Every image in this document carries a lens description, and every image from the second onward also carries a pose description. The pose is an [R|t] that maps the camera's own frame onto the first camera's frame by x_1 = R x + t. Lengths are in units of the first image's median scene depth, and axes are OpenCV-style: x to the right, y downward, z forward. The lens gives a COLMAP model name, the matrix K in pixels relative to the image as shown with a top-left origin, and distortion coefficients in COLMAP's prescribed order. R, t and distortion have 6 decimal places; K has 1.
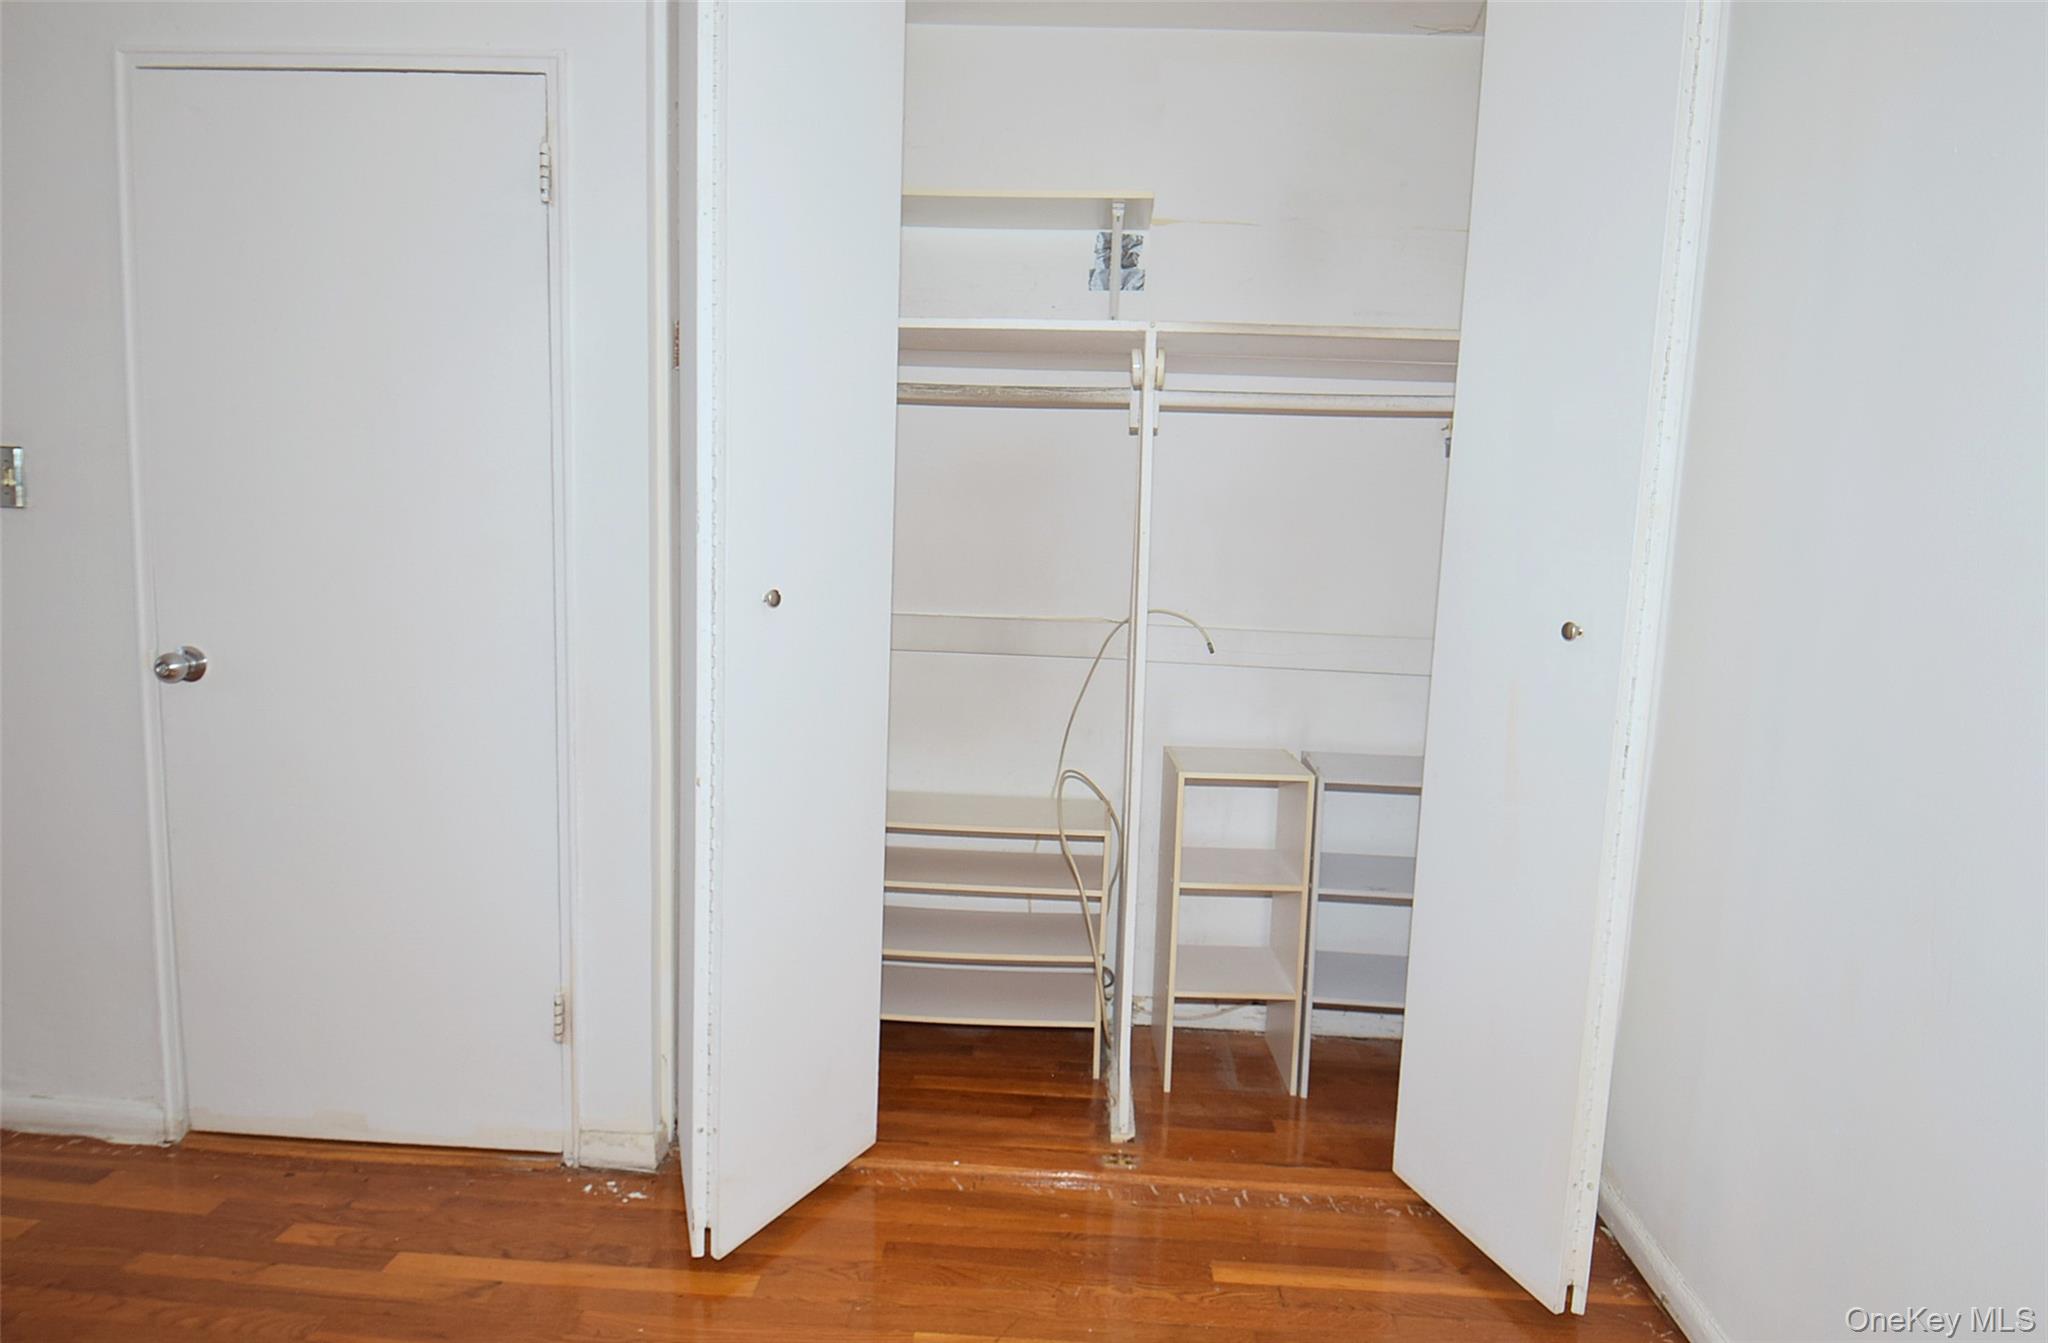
lens RADIAL K [[1151.2, 0, 1025.4], [0, 1151.2, 680.1], [0, 0, 1]] dist [0.038588, -0.048457]
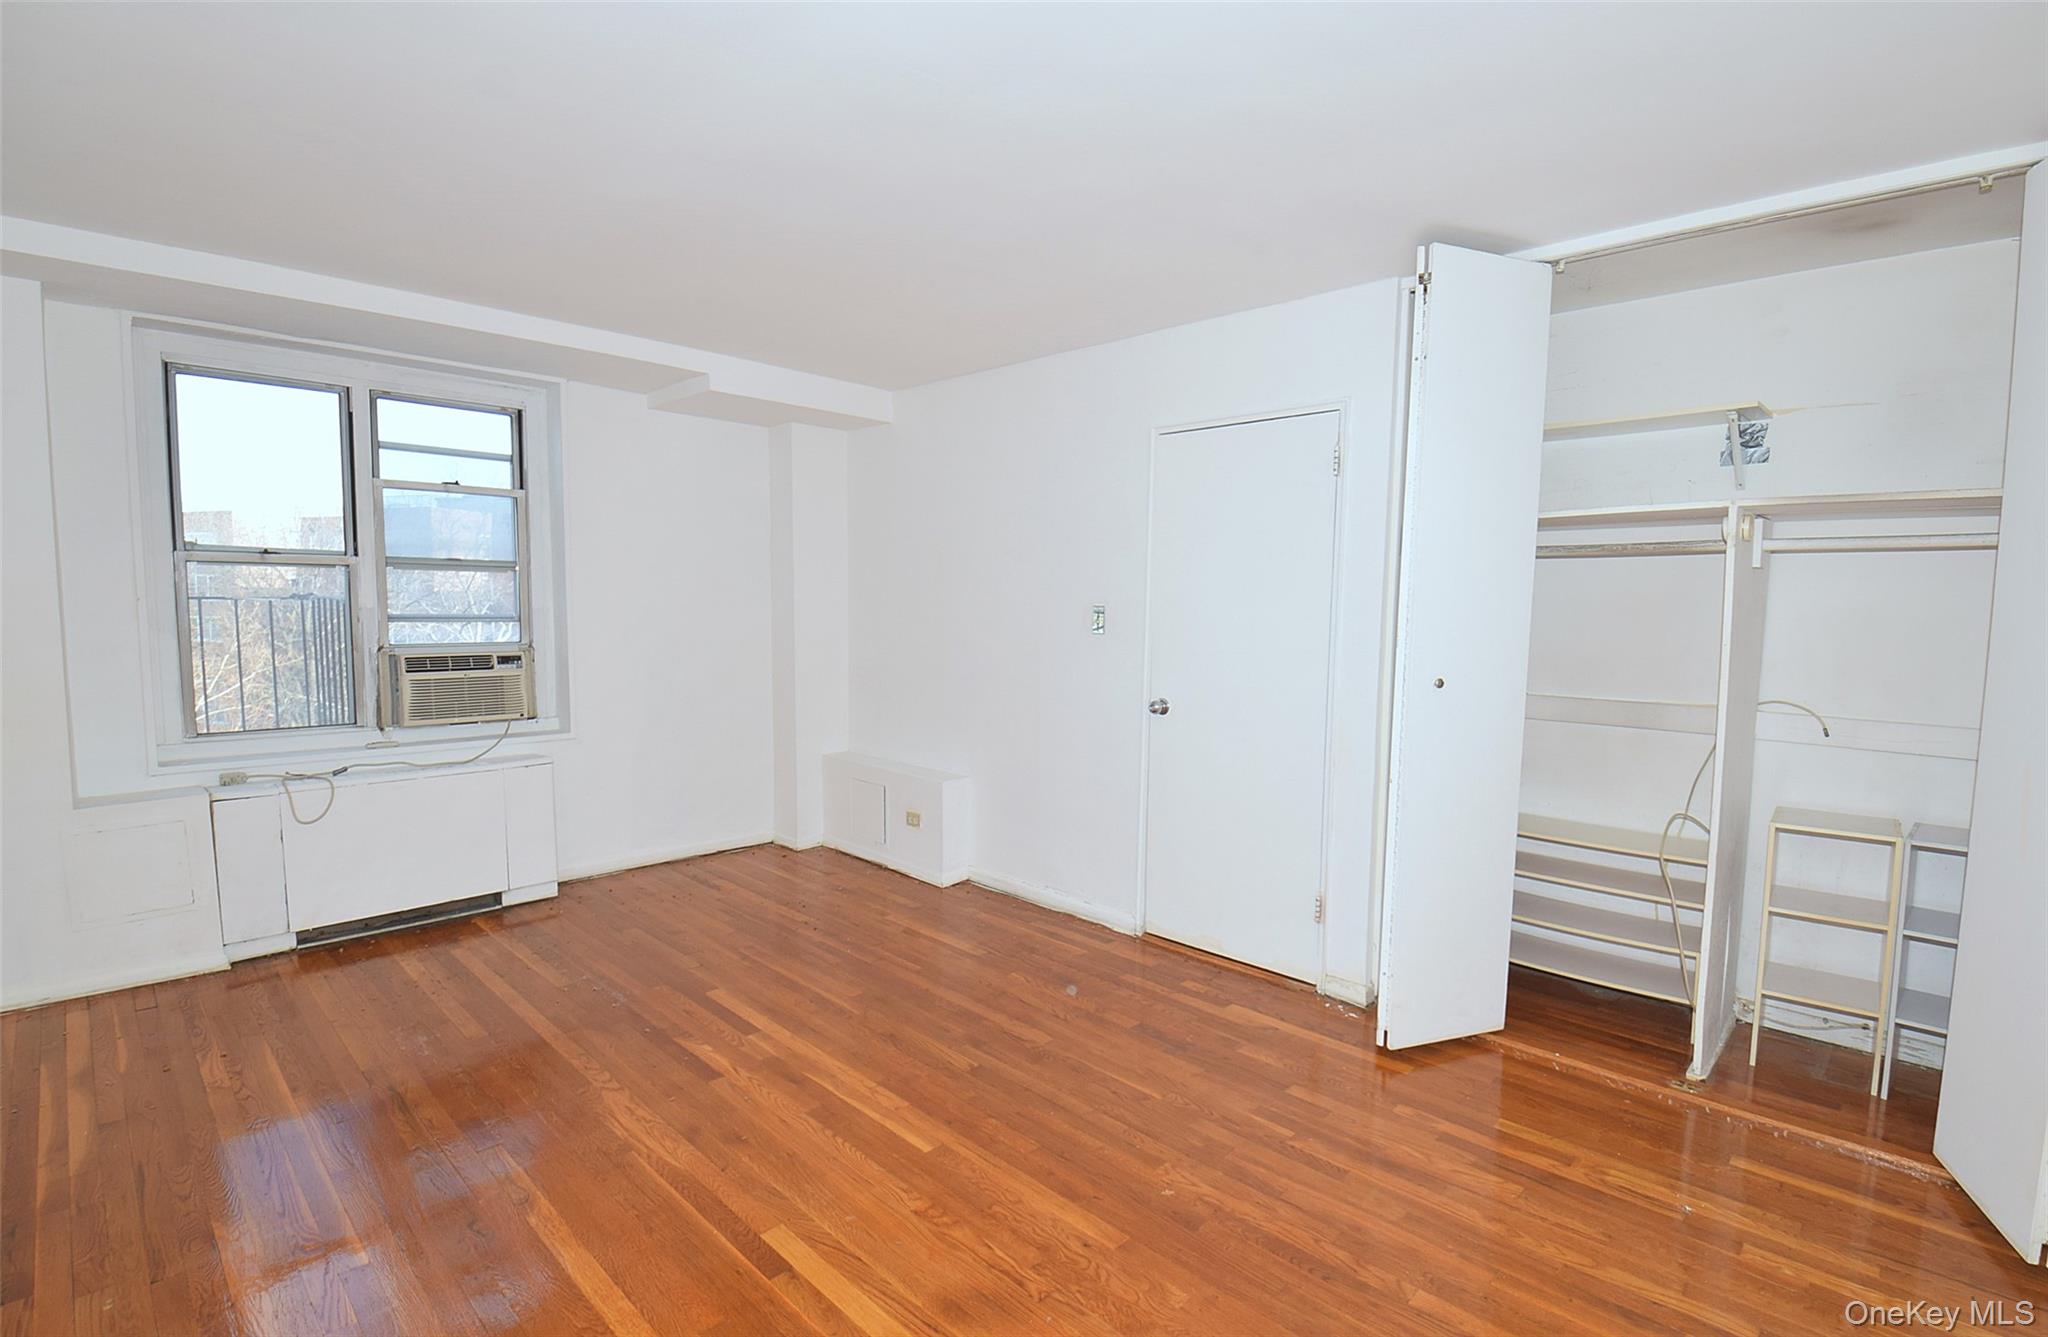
lens RADIAL K [[989.8, 0, 1010.2], [0, 989.8, 675.5], [0, 0, 1]] dist [-0.026838, -0.001772]
pose [[0.738632, 0.025022, -0.673644, 0.271780], [-0.074351, 0.996238, -0.044520, 0.029581], [0.669996, 0.082969, 0.737714, -0.494675]]
